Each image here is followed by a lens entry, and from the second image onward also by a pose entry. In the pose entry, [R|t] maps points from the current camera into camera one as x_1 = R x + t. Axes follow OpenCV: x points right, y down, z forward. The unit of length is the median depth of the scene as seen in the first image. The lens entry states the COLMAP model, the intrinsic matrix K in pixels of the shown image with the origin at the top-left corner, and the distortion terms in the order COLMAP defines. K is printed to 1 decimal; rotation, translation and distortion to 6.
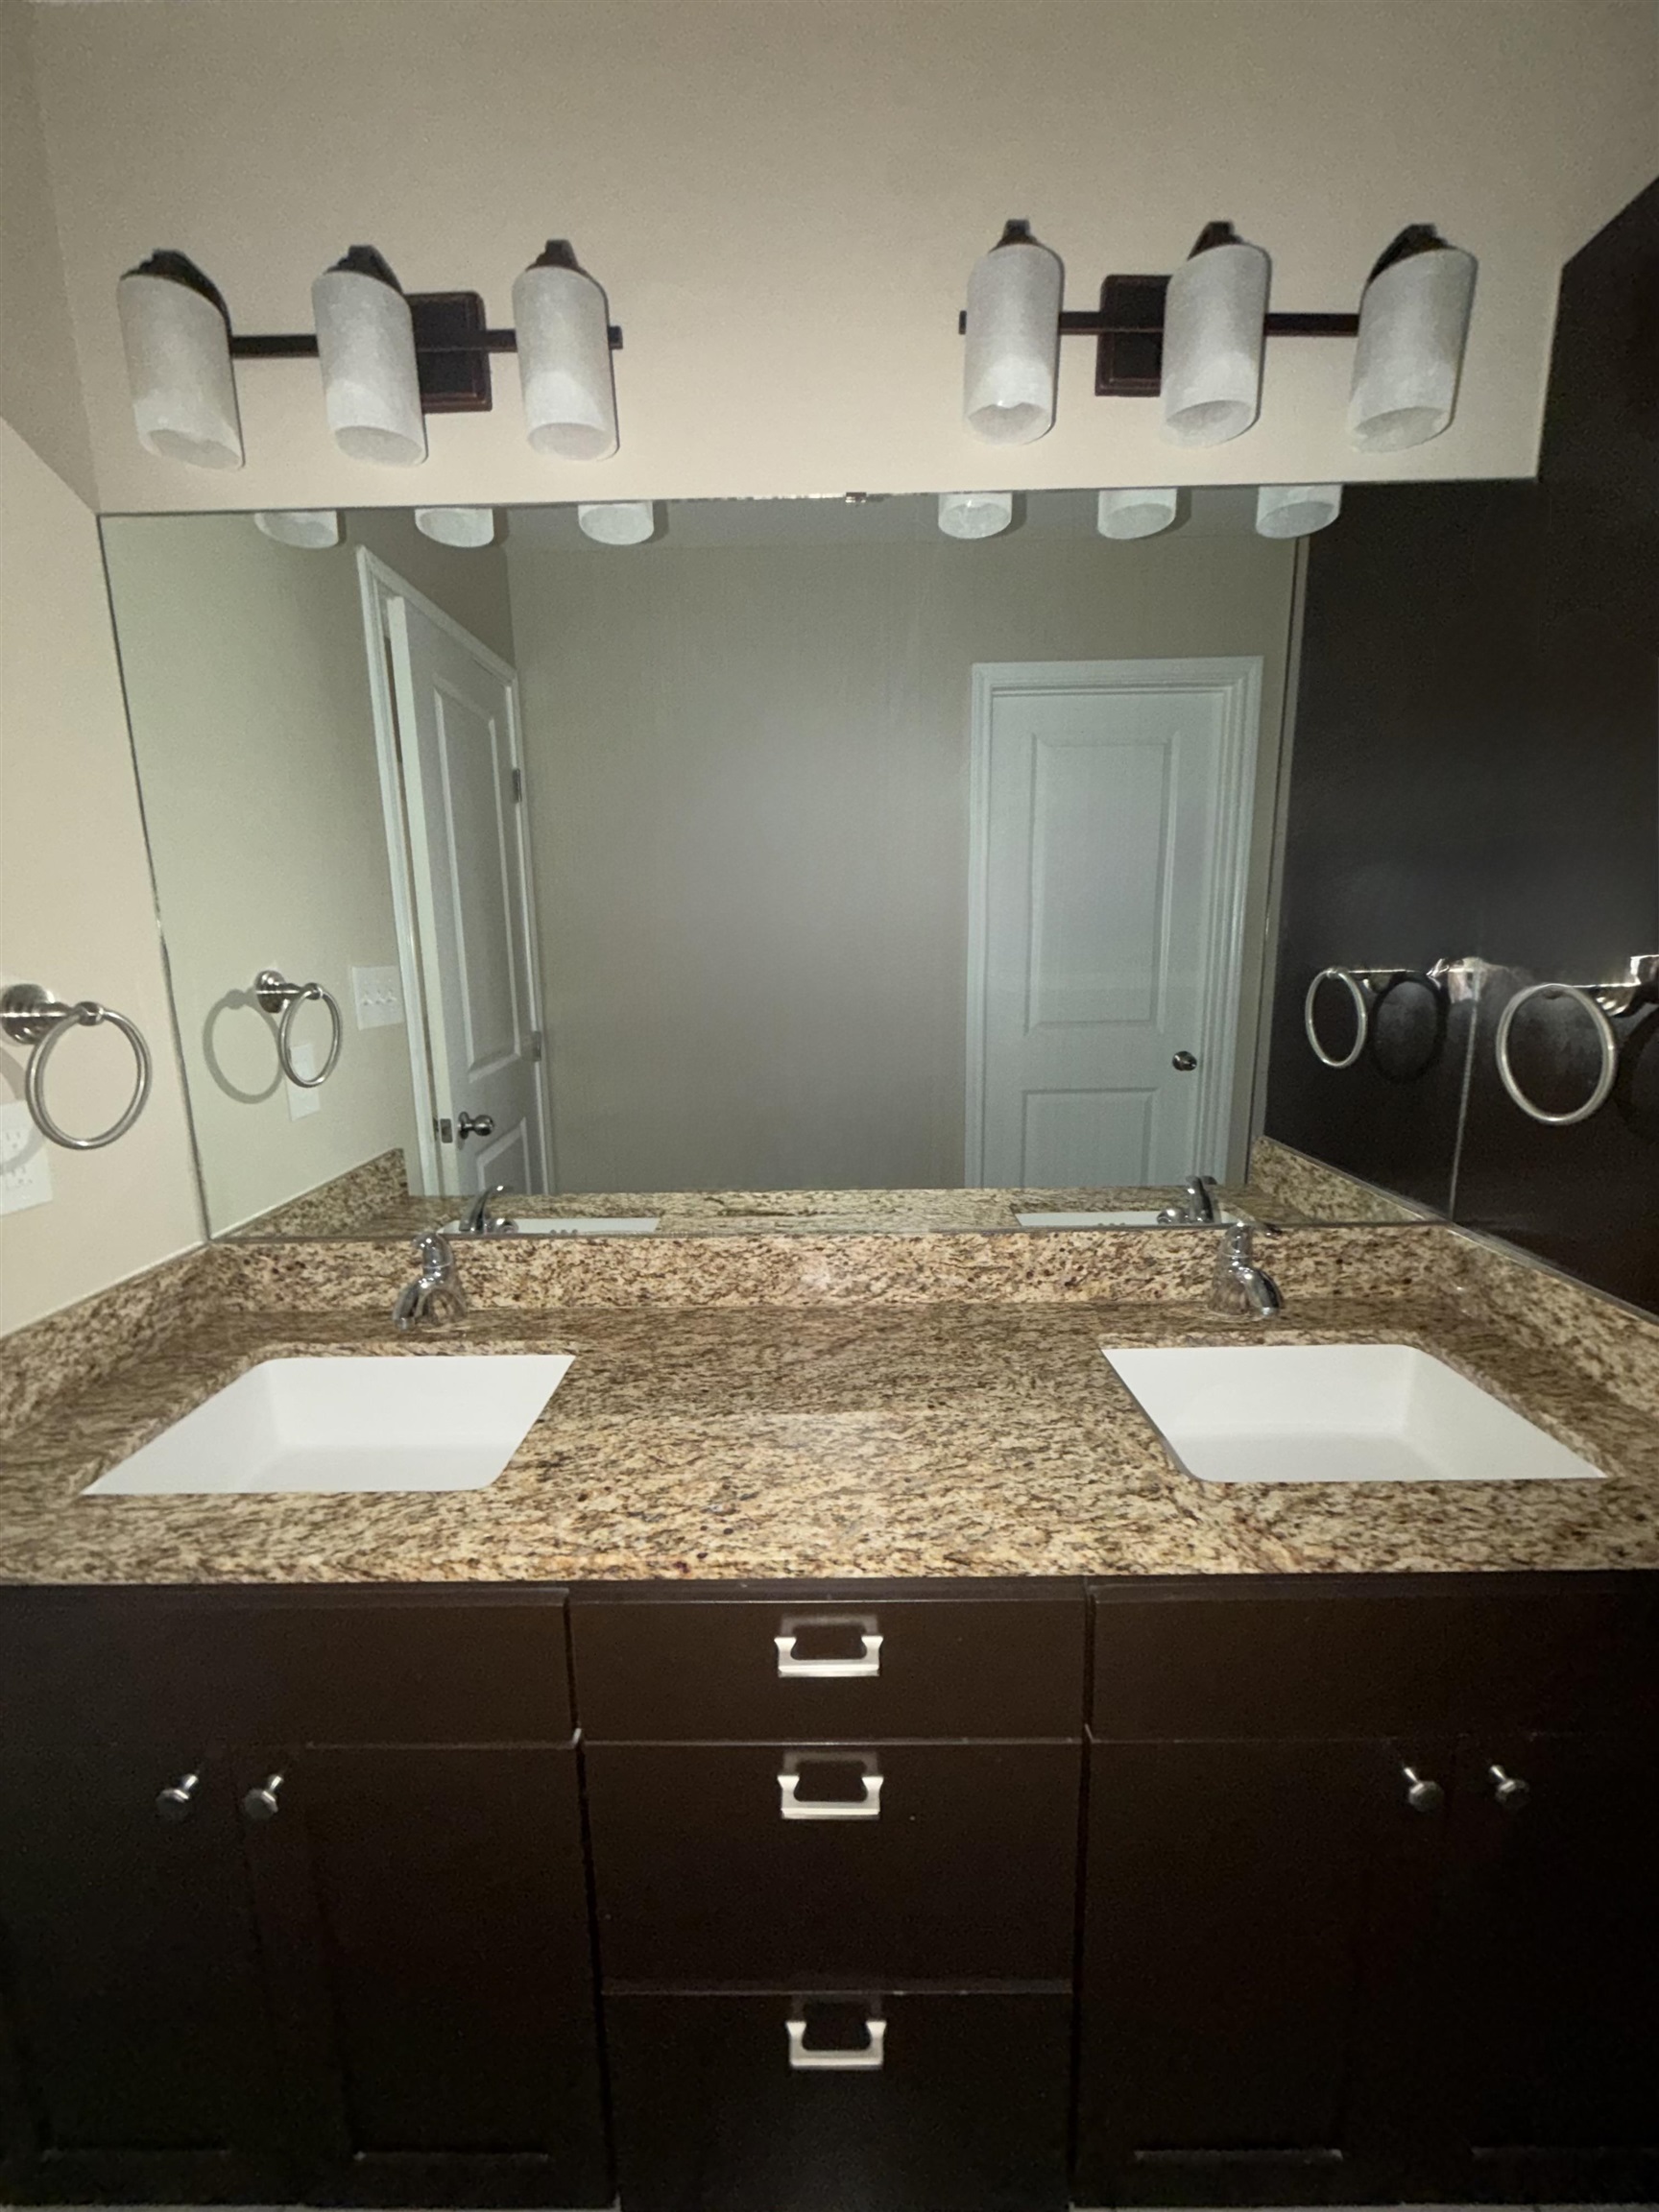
lens RADIAL K [[880.3, 0, 829.5], [0, 880.3, 1106.0], [0, 0, 1]] dist [-0.002929, 0.000095]
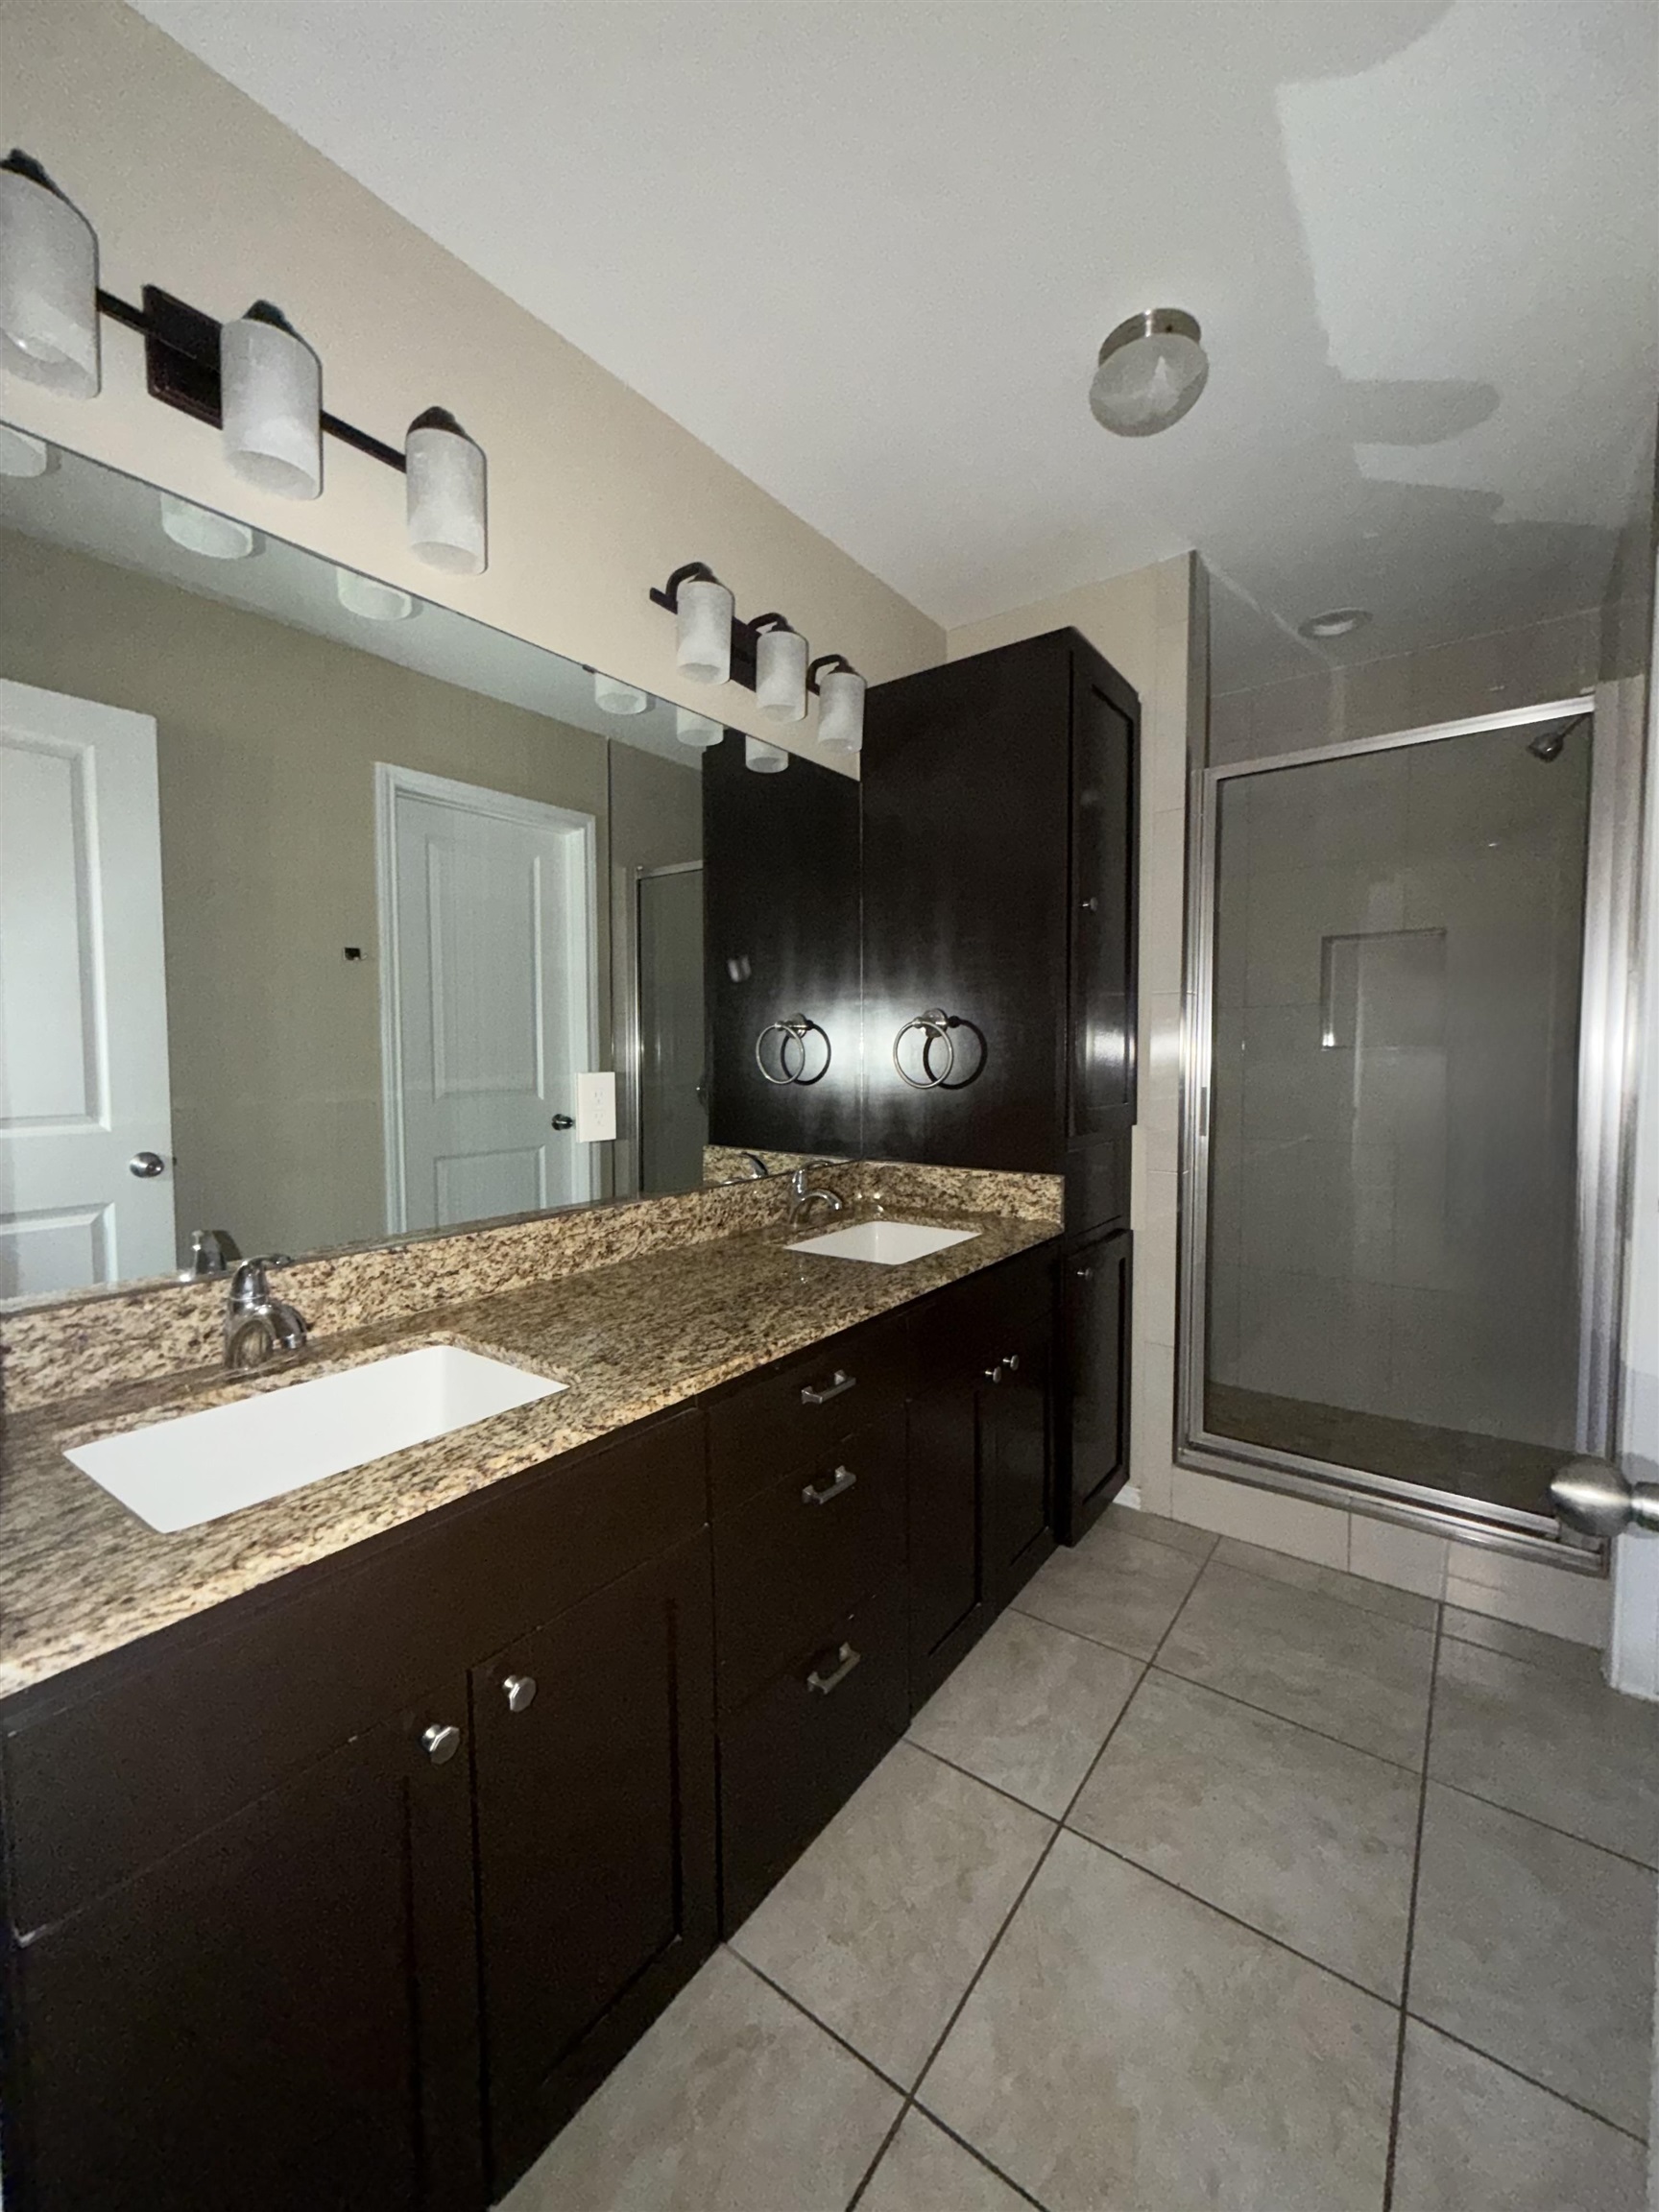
lens RADIAL K [[880.3, 0, 829.5], [0, 880.3, 1106.0], [0, 0, 1]] dist [-0.002929, 0.000095]
pose [[0.592558, -0.037901, 0.804636, -0.782659], [0.145701, 0.987460, -0.060785, 0.124492], [-0.792241, 0.153255, 0.590650, -0.029026]]
